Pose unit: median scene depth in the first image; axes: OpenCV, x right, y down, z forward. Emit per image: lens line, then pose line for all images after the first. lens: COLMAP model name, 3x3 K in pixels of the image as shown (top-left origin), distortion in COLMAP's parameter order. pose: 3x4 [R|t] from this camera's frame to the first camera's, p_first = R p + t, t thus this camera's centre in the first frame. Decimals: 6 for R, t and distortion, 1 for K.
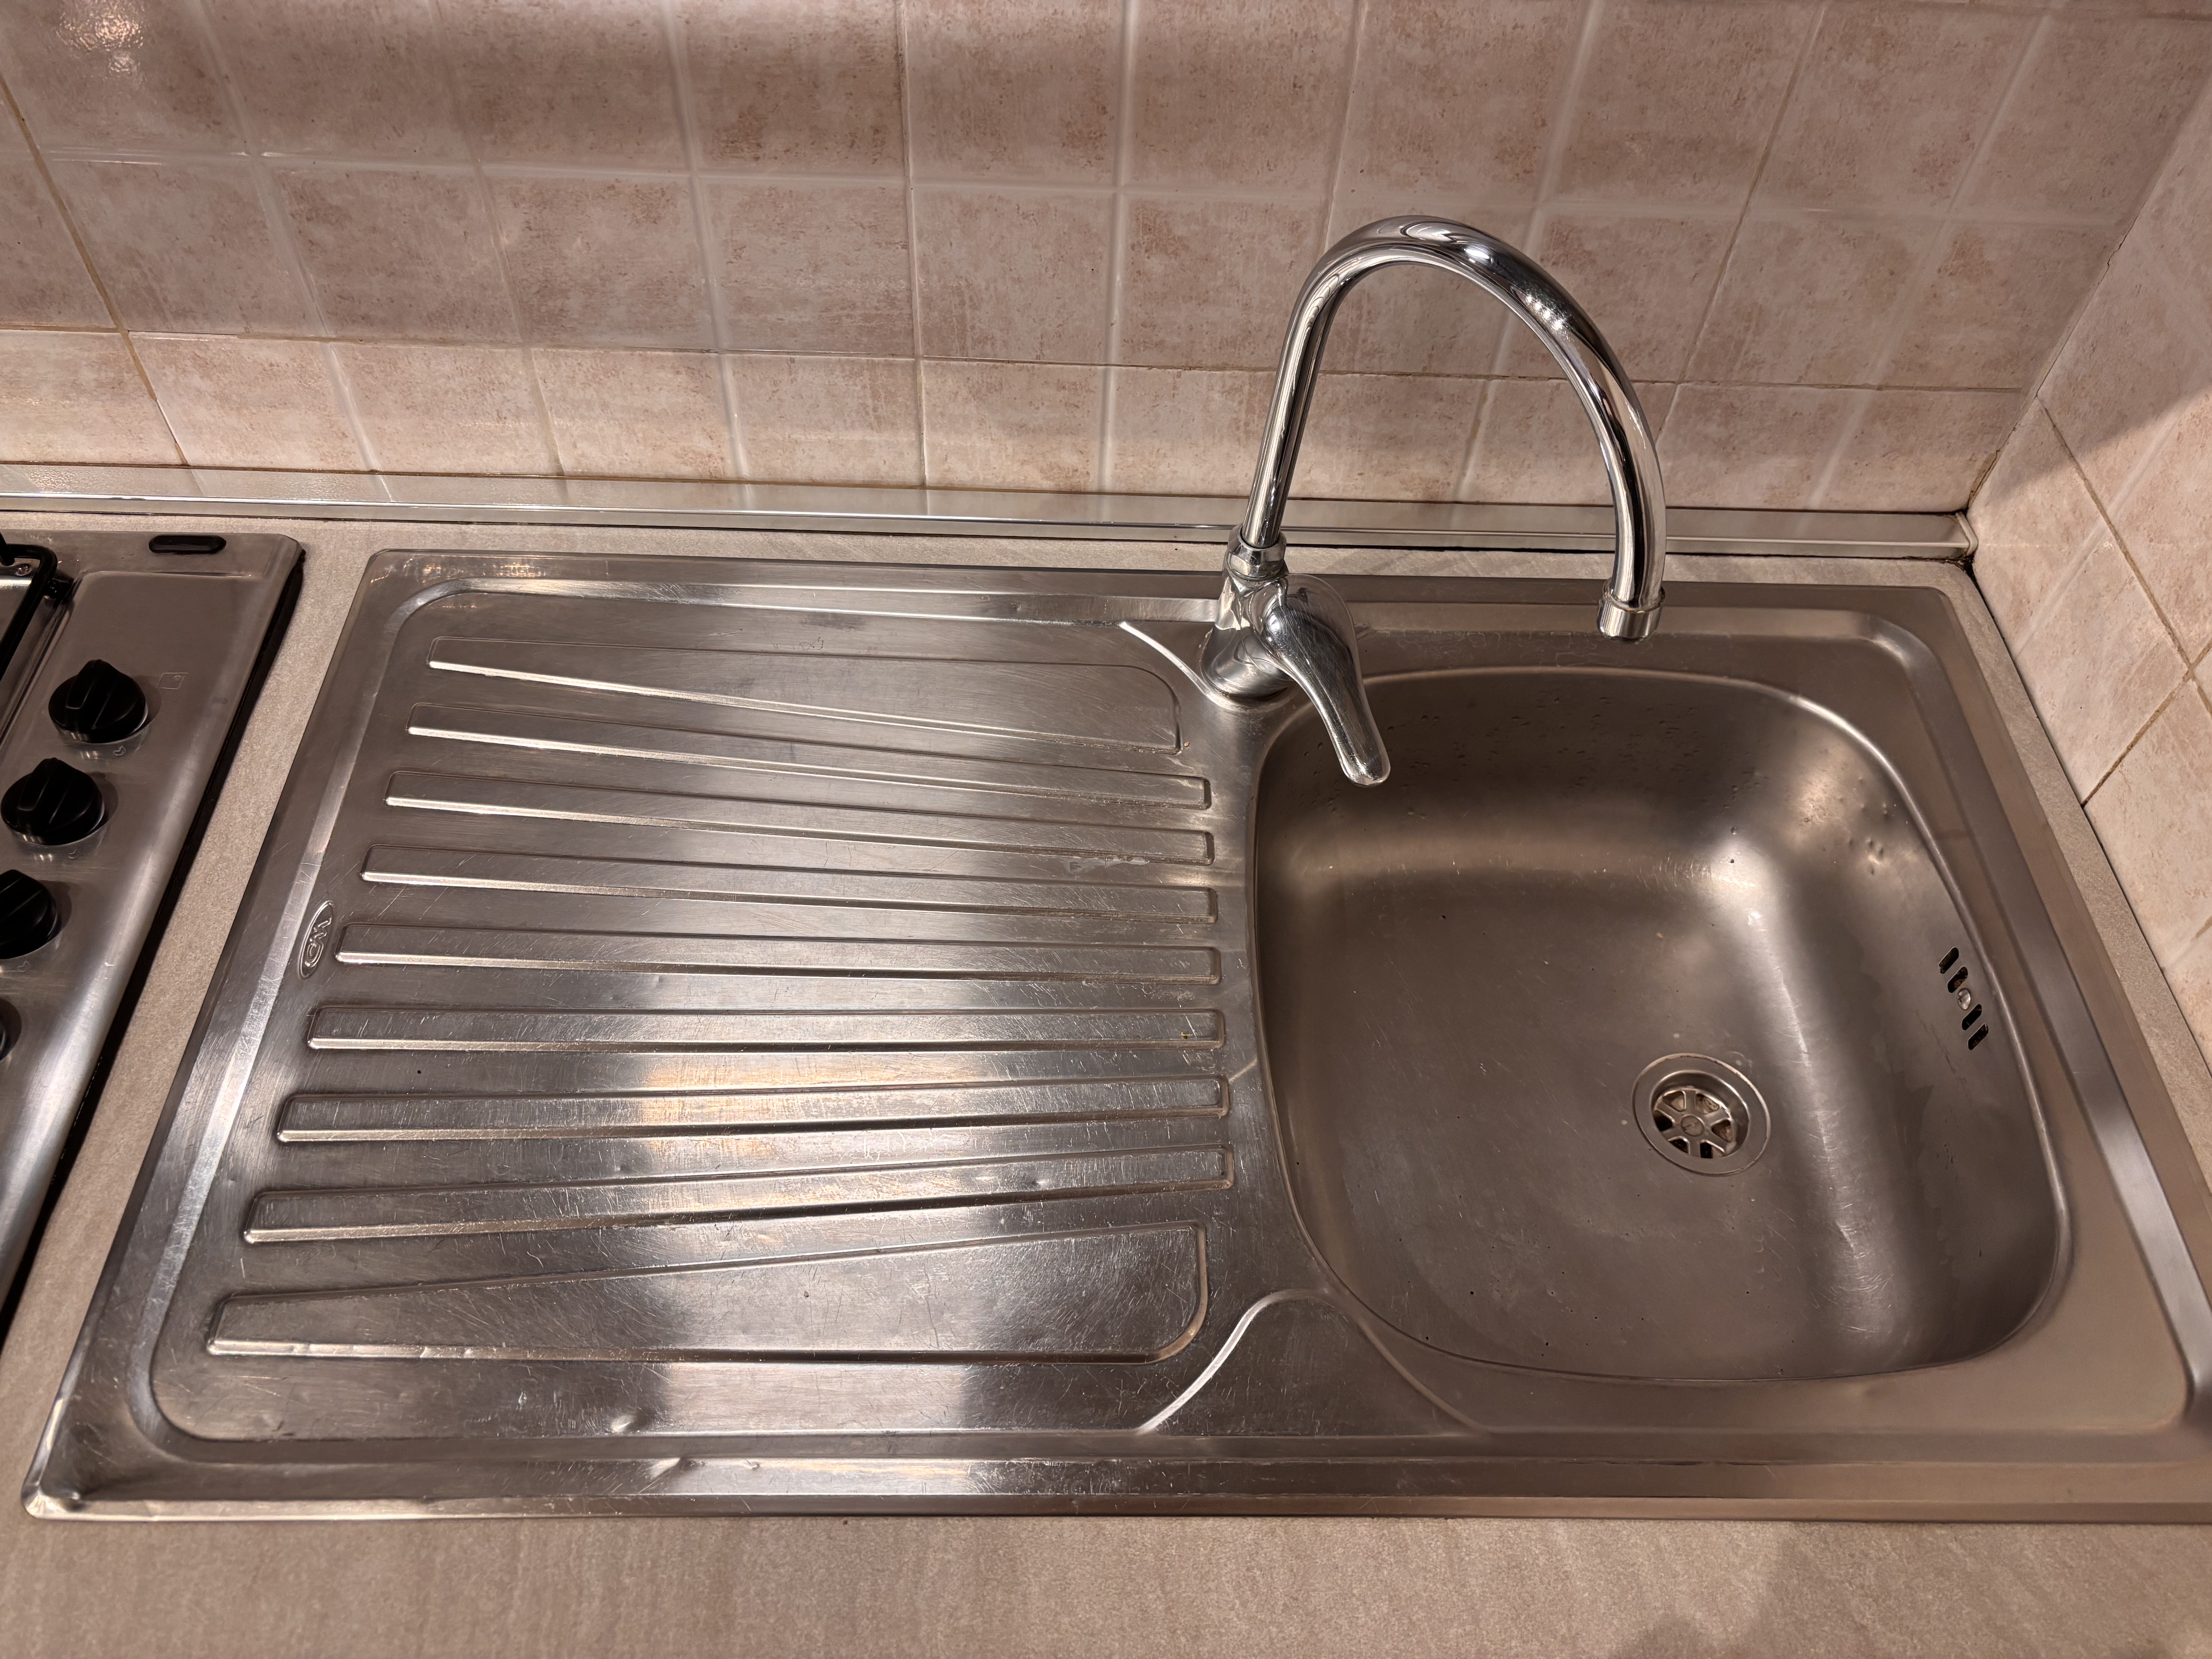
lens RADIAL K [[1686.4, 0, 1106.0], [0, 1686.4, 829.5], [0, 0, 1]] dist [0.022816, 0.000861]
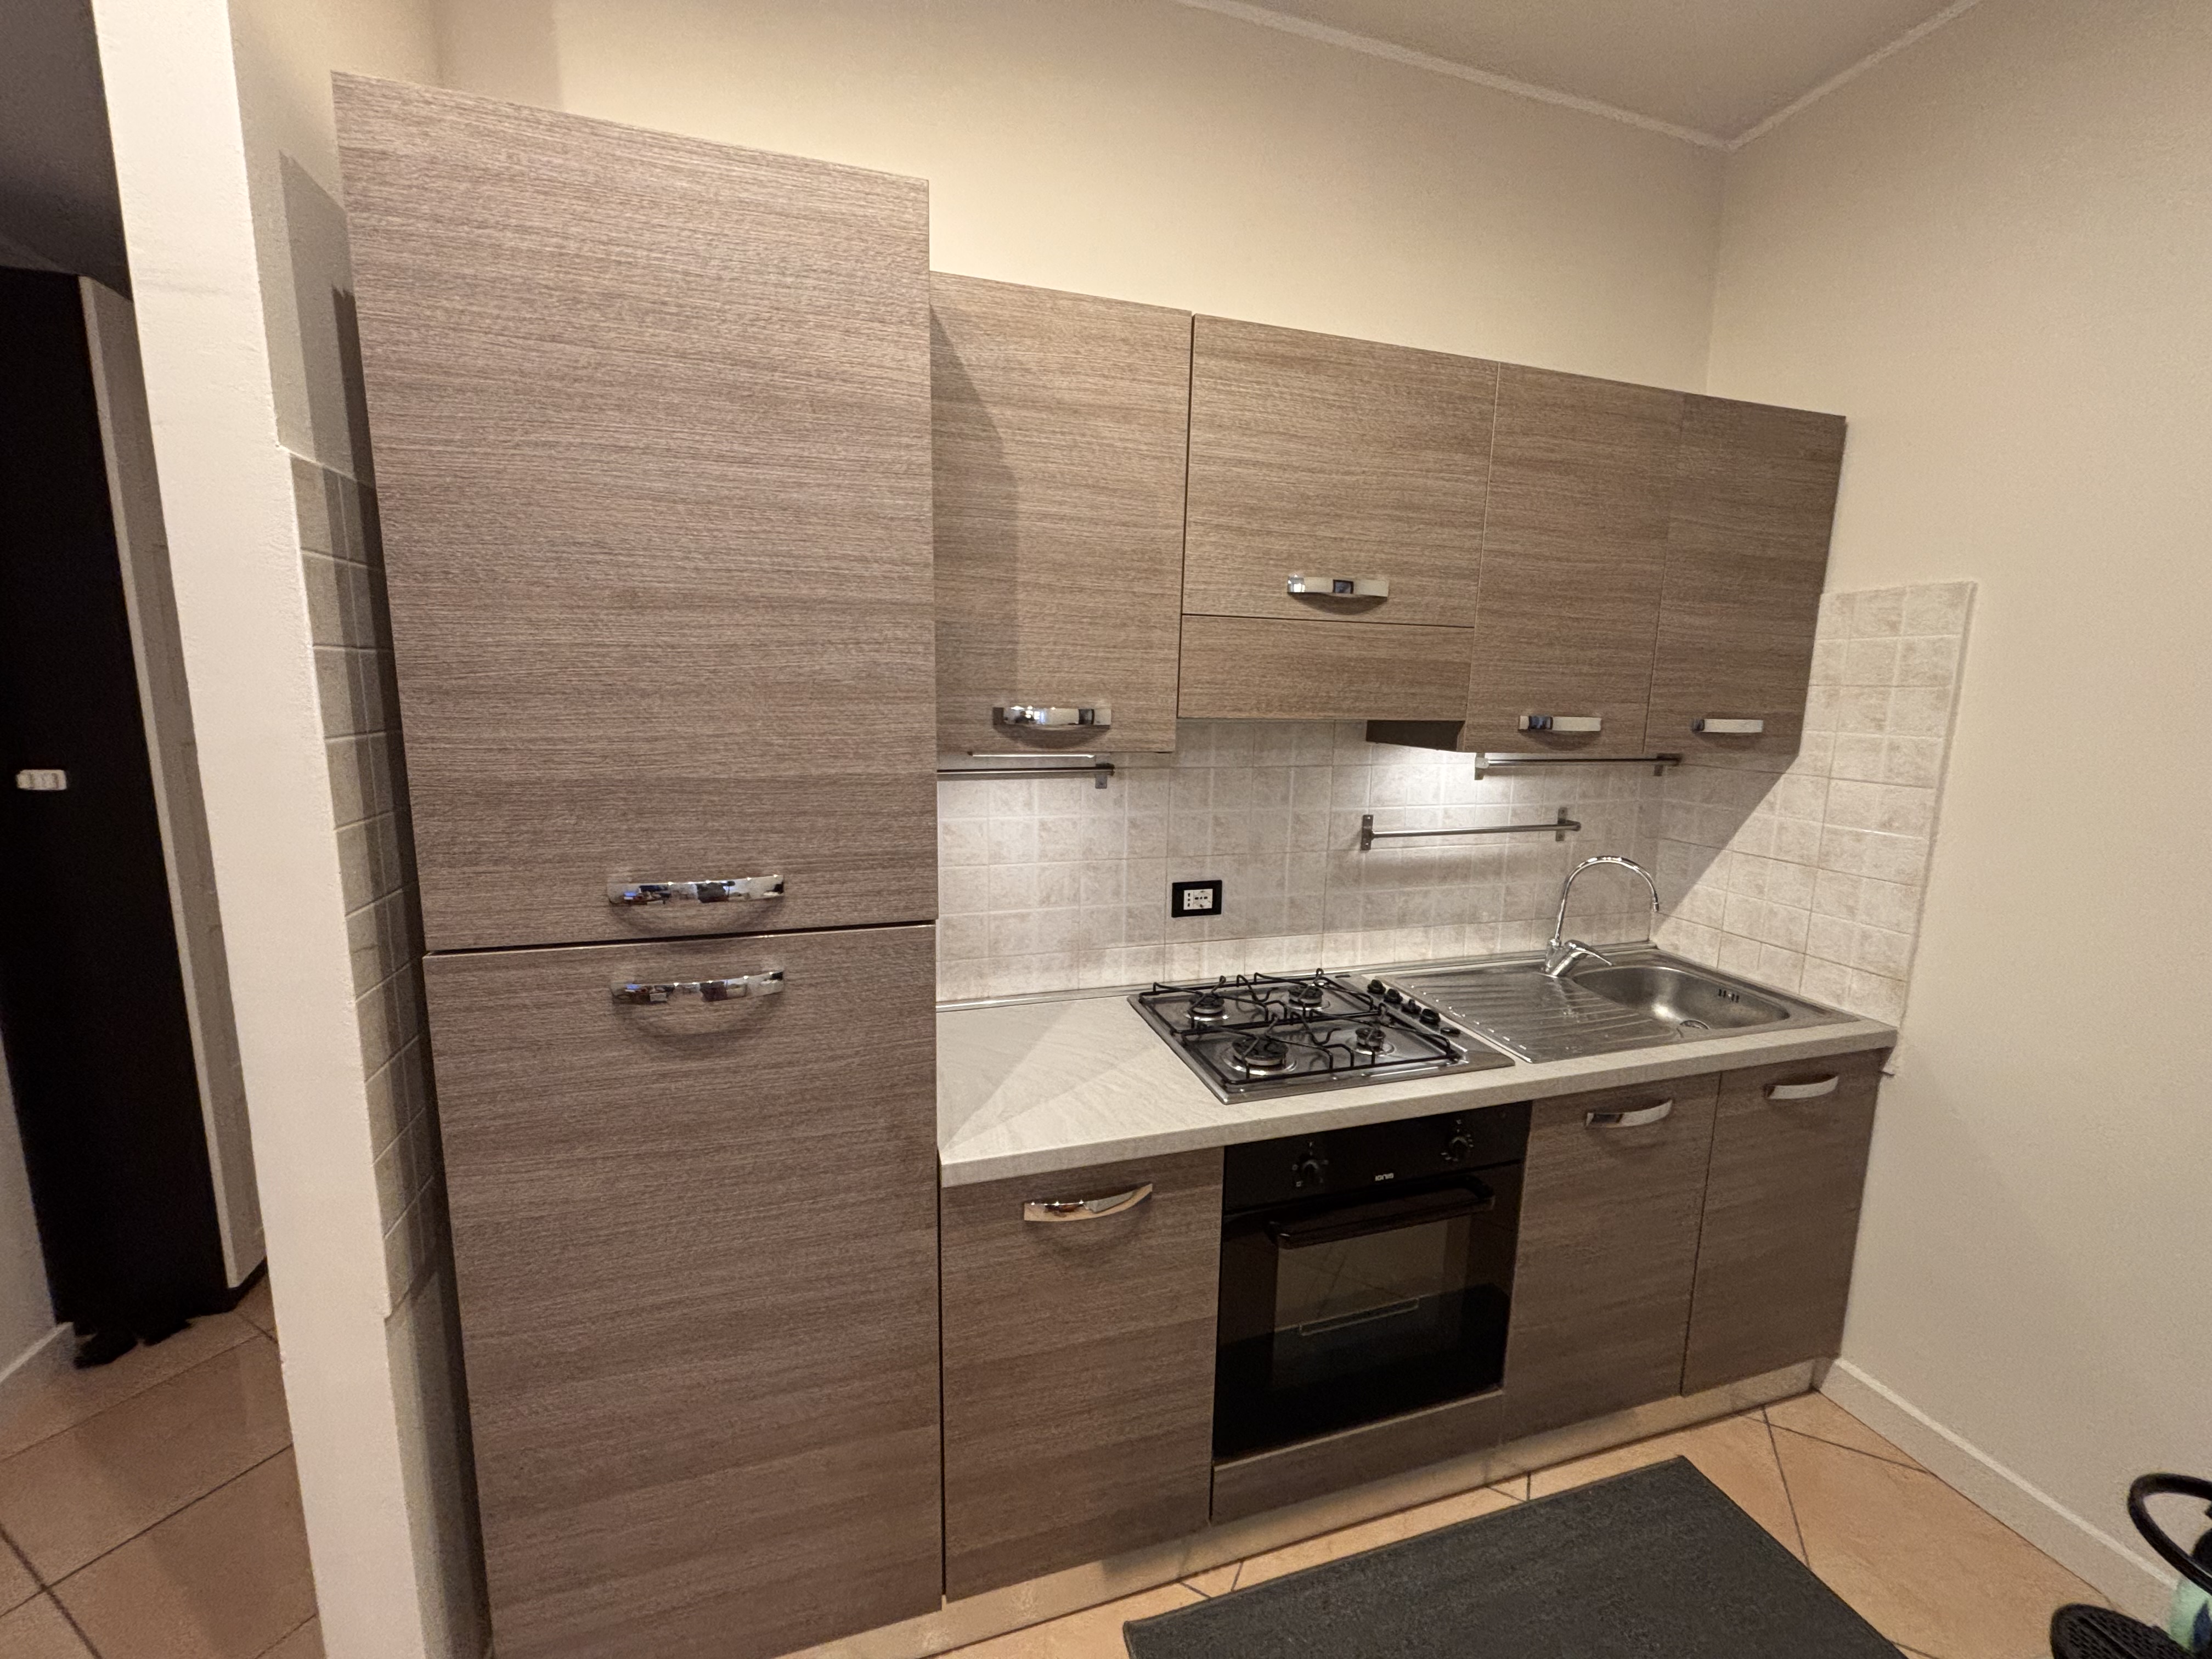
lens RADIAL K [[897.4, 0, 1106.0], [0, 897.4, 829.5], [0, 0, 1]] dist [-0.003400, -0.000323]
pose [[0.961566, -0.075626, 0.263954, -1.787441], [0.233661, 0.730246, -0.641984, 0.944260], [-0.144201, 0.678985, 0.719851, -0.887510]]
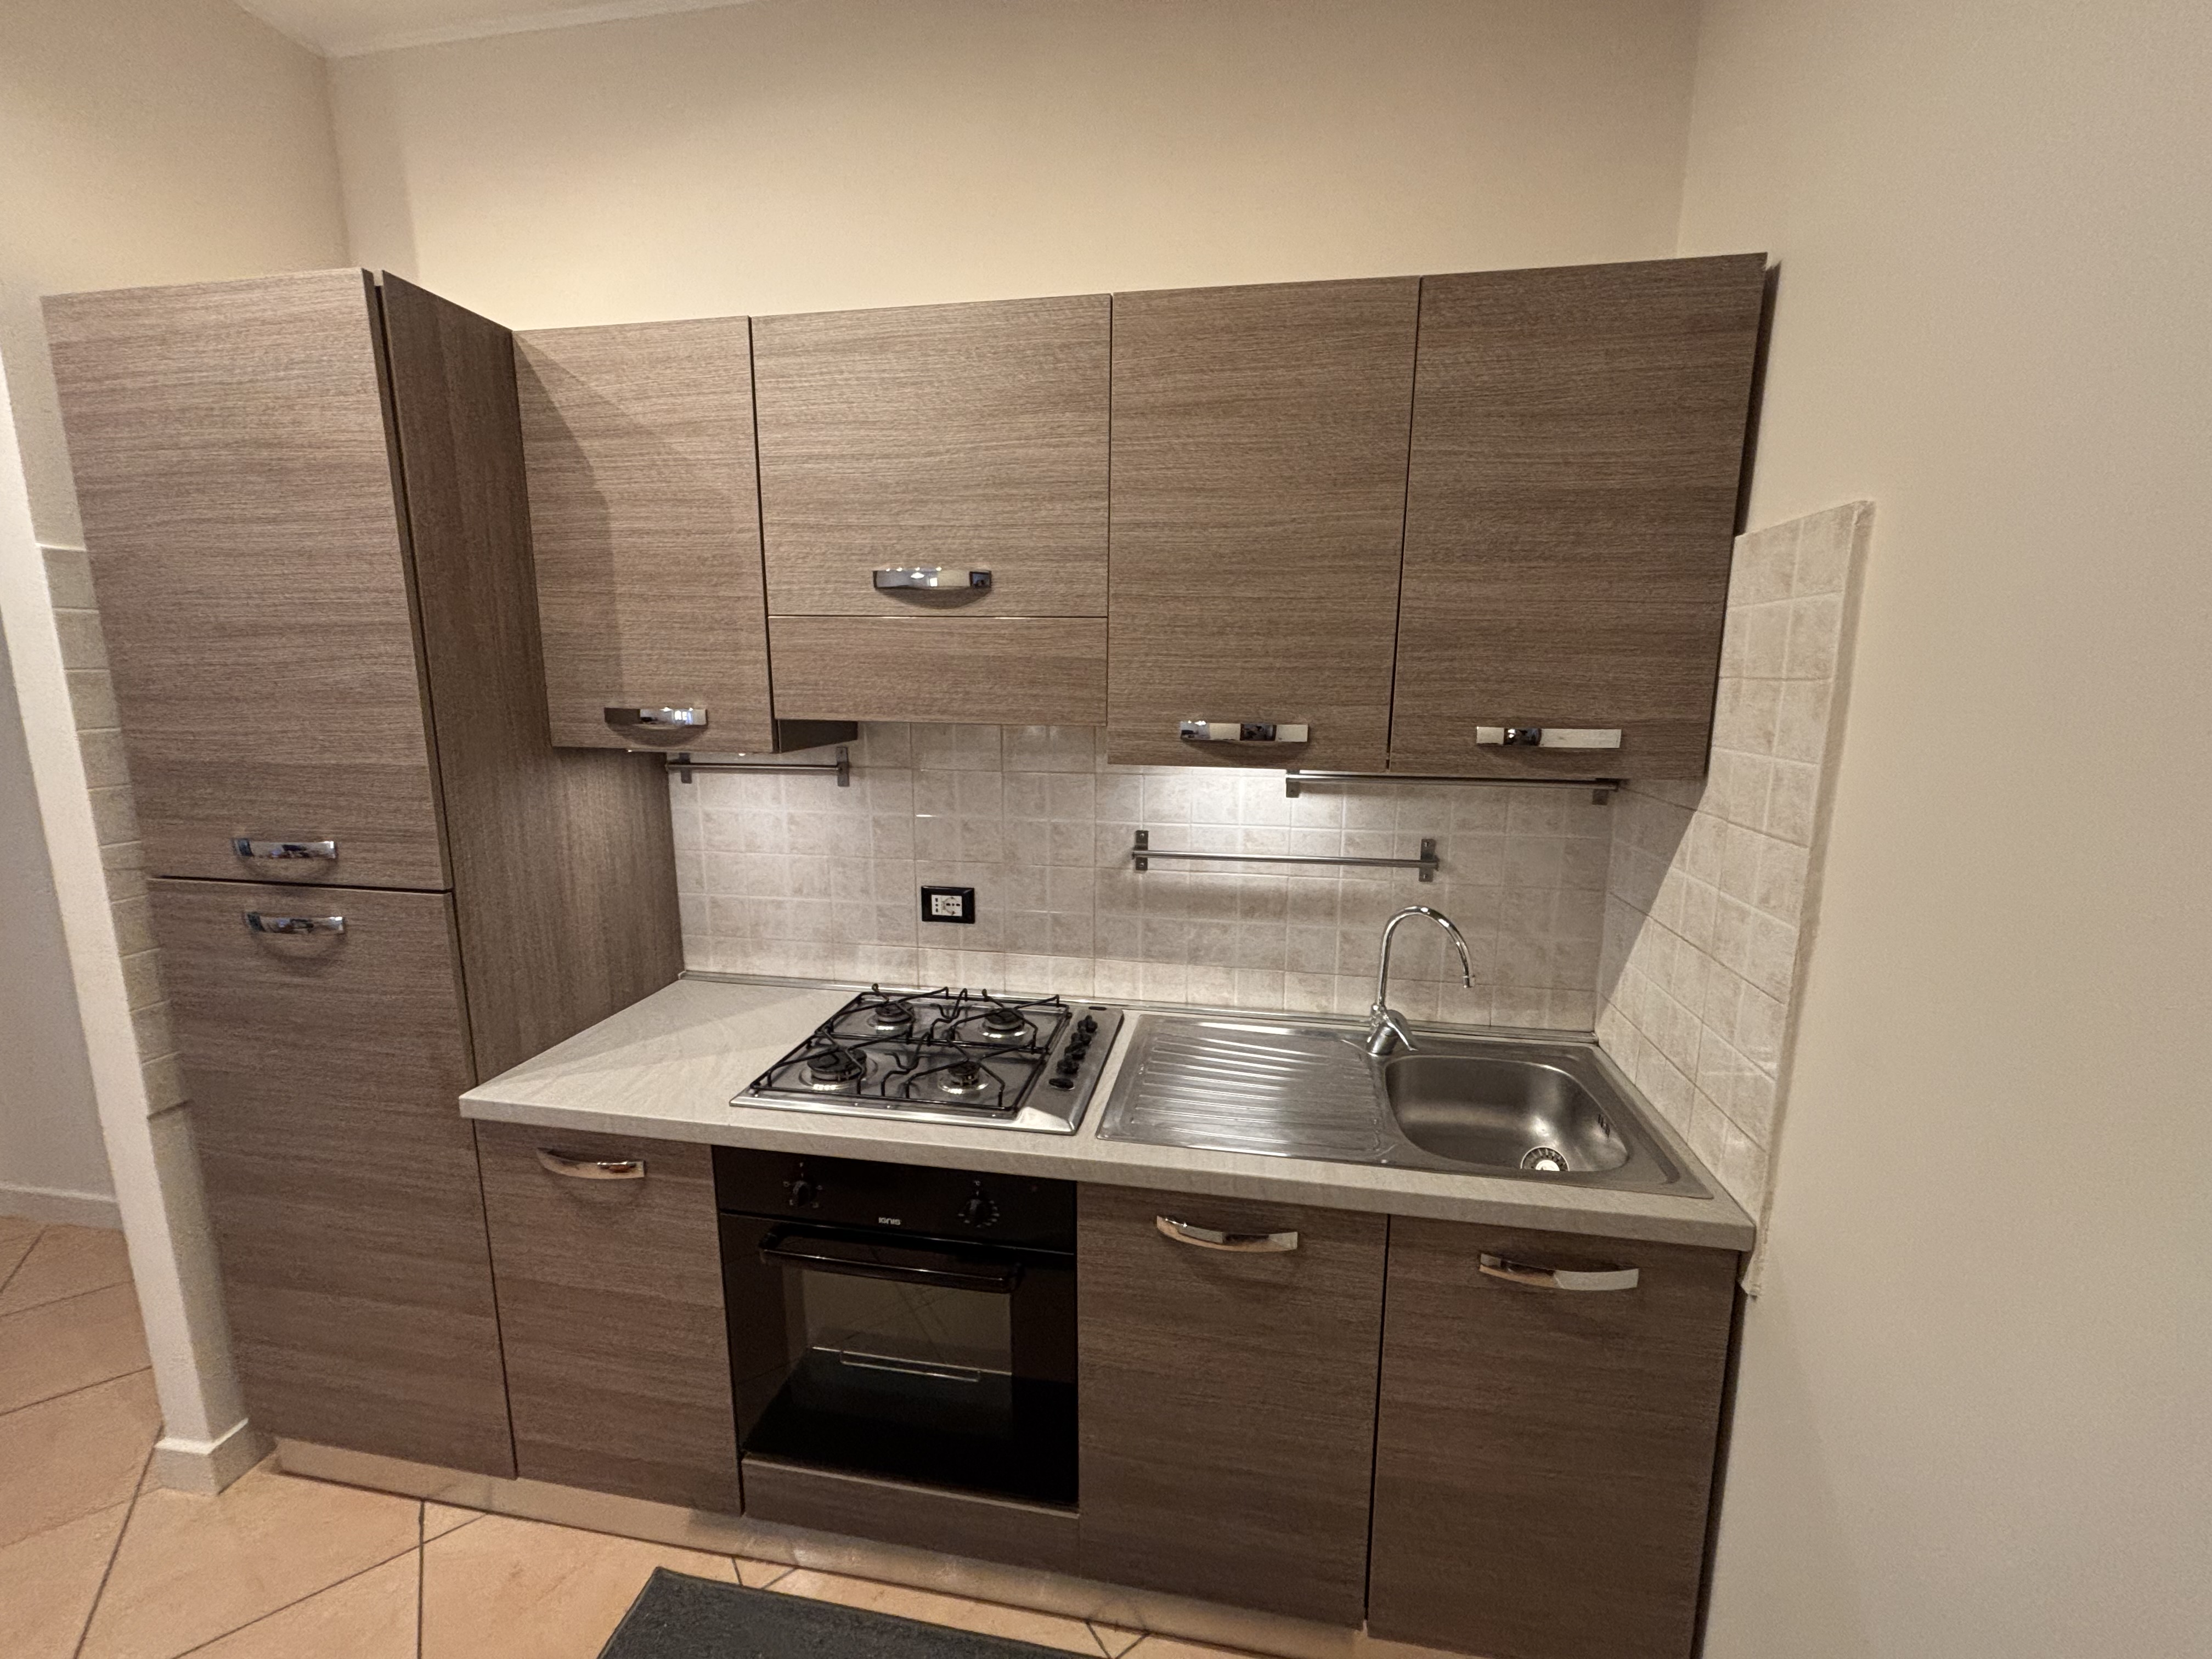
lens RADIAL K [[894.5, 0, 1106.0], [0, 894.5, 829.5], [0, 0, 1]] dist [-0.001308, 0.000461]
pose [[0.978780, -0.009477, -0.204696, -0.091957], [-0.130884, 0.739699, -0.660087, 0.932969], [0.157669, 0.672872, 0.722762, -0.818294]]
